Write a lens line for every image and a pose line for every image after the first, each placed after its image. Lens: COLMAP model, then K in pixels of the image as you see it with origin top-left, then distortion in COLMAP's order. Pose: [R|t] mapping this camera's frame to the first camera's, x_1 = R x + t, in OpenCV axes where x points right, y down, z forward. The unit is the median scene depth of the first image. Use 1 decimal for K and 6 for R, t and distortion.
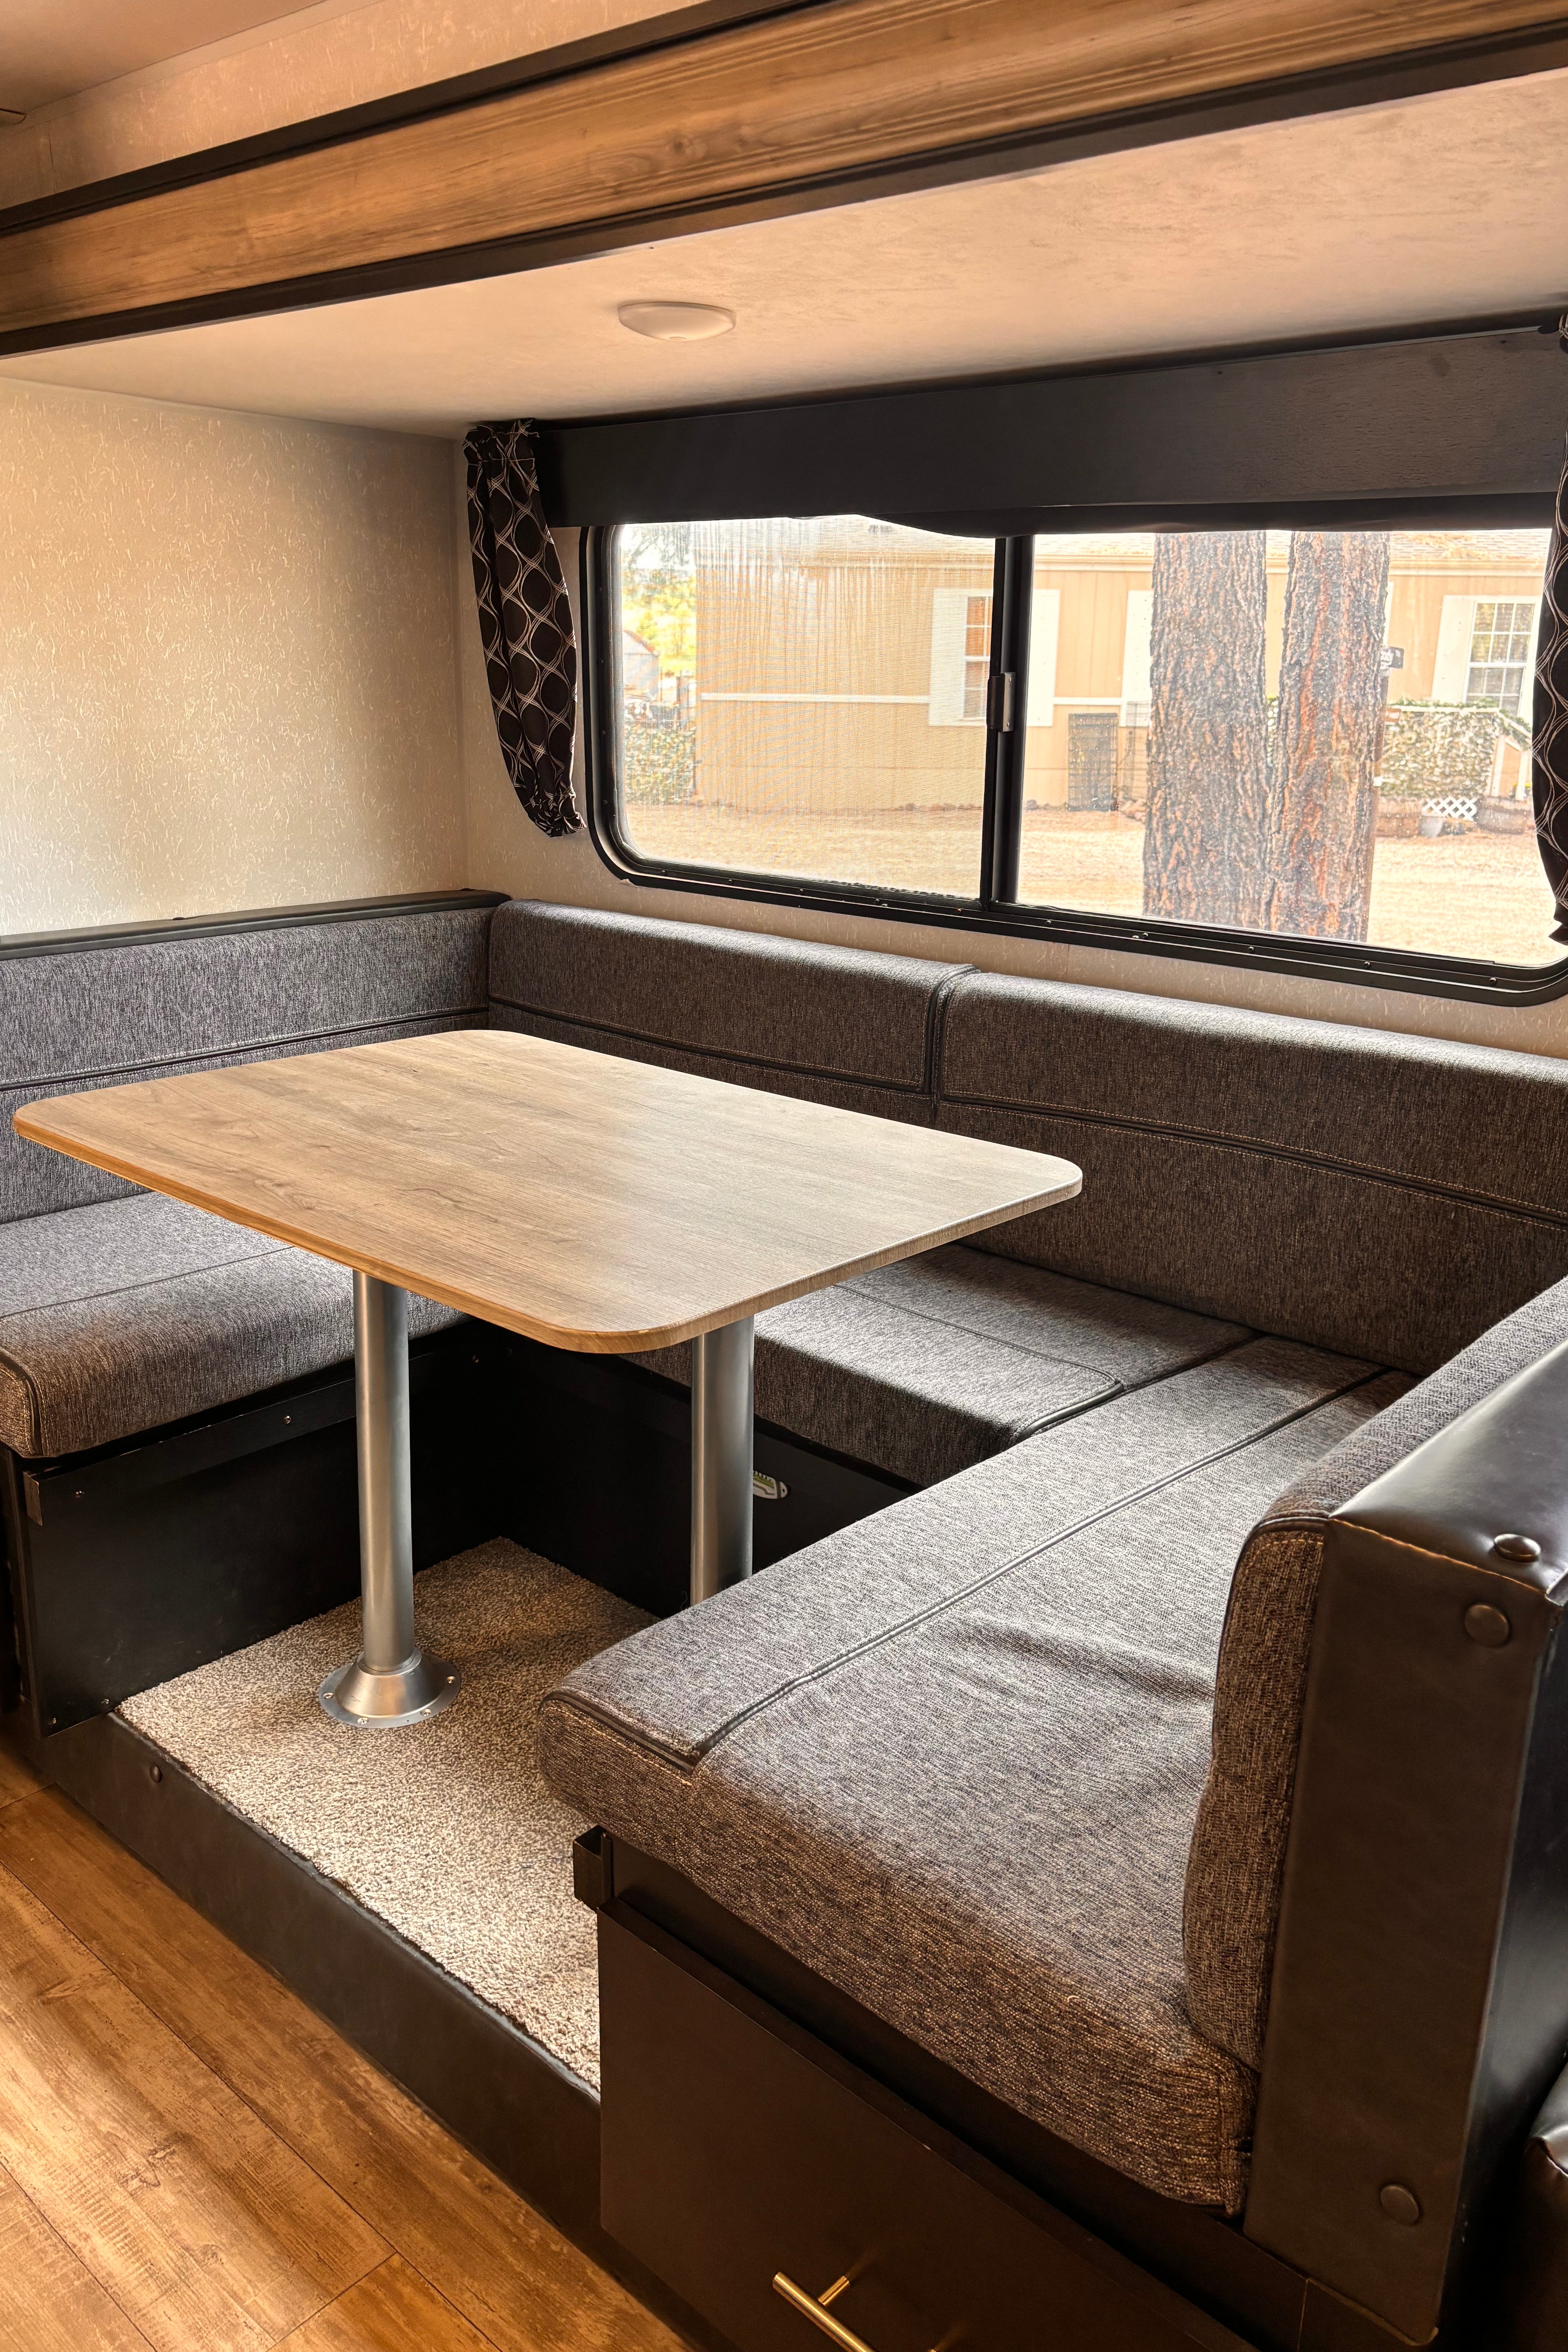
lens RADIAL K [[1787.5, 0, 783.8], [0, 1787.5, 1173.1], [0, 0, 1]] dist [-0.004179, -0.000886]
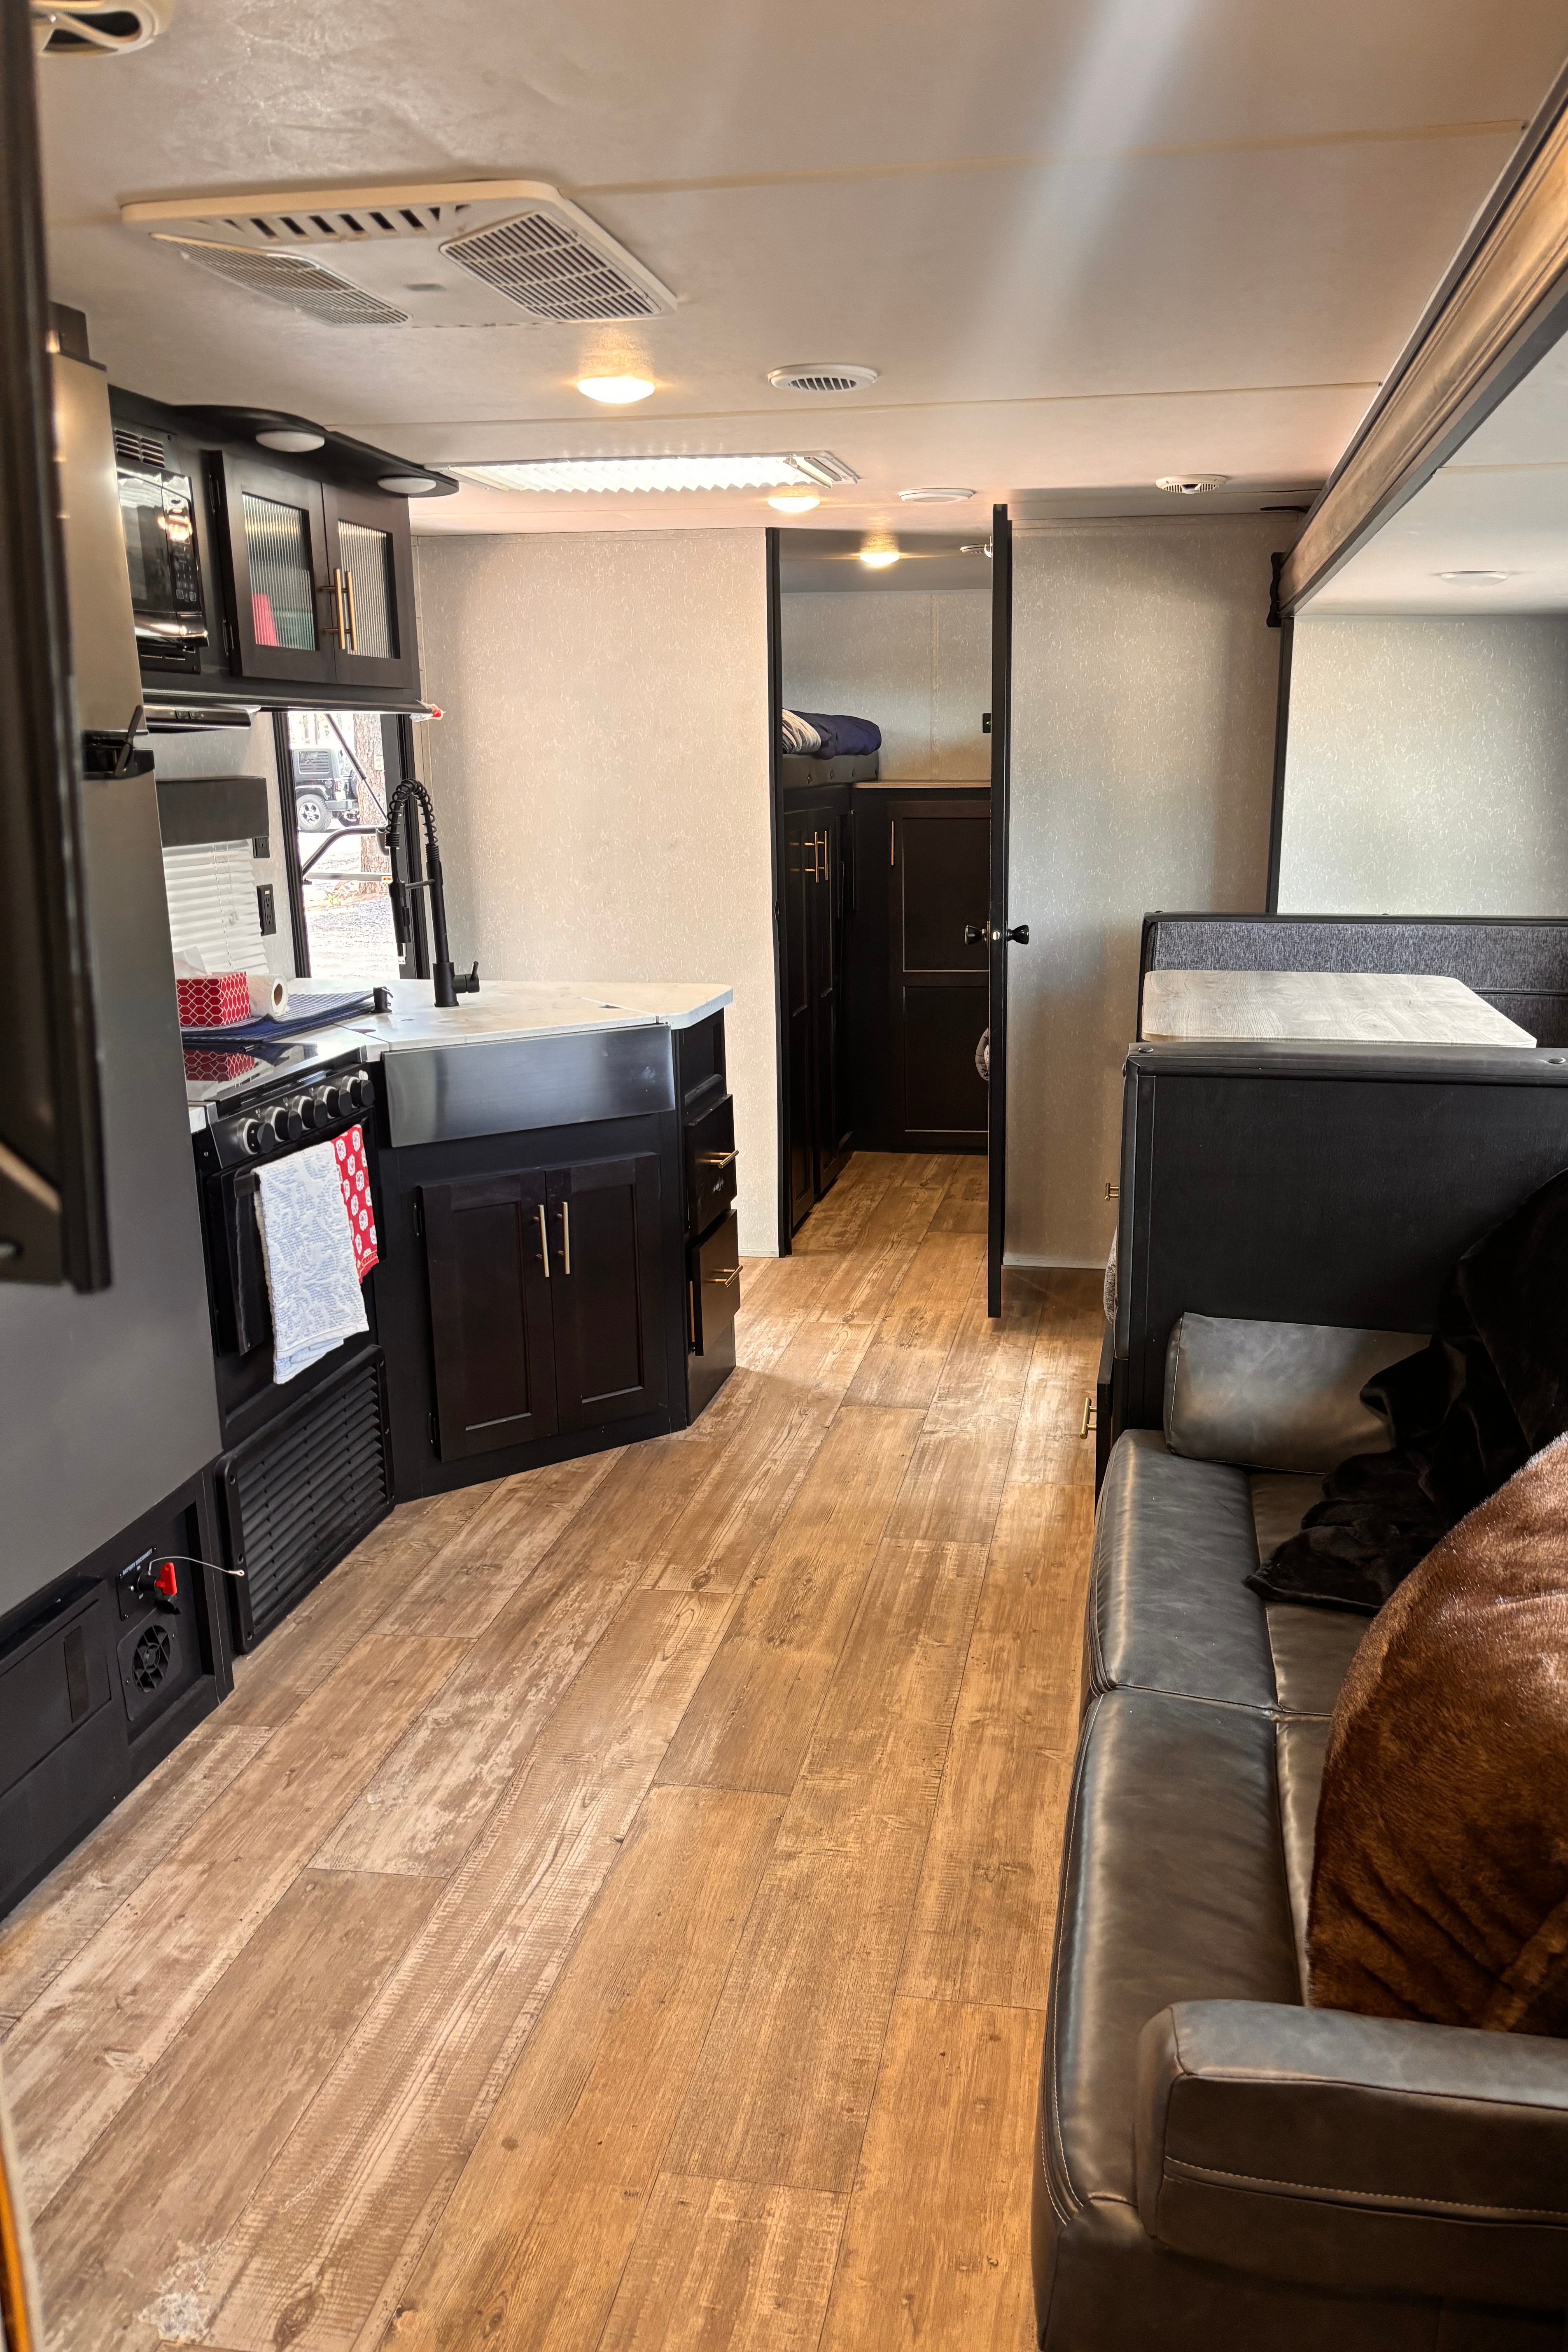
lens RADIAL K [[1787.5, 0, 789.0], [0, 1787.5, 1181.3], [0, 0, 1]] dist [-0.004179, -0.000886]
pose [[0.507545, 0.186862, -0.841119, 1.196158], [-0.230567, 0.970054, 0.076378, 0.147131], [0.830203, 0.155169, 0.535431, -0.474657]]
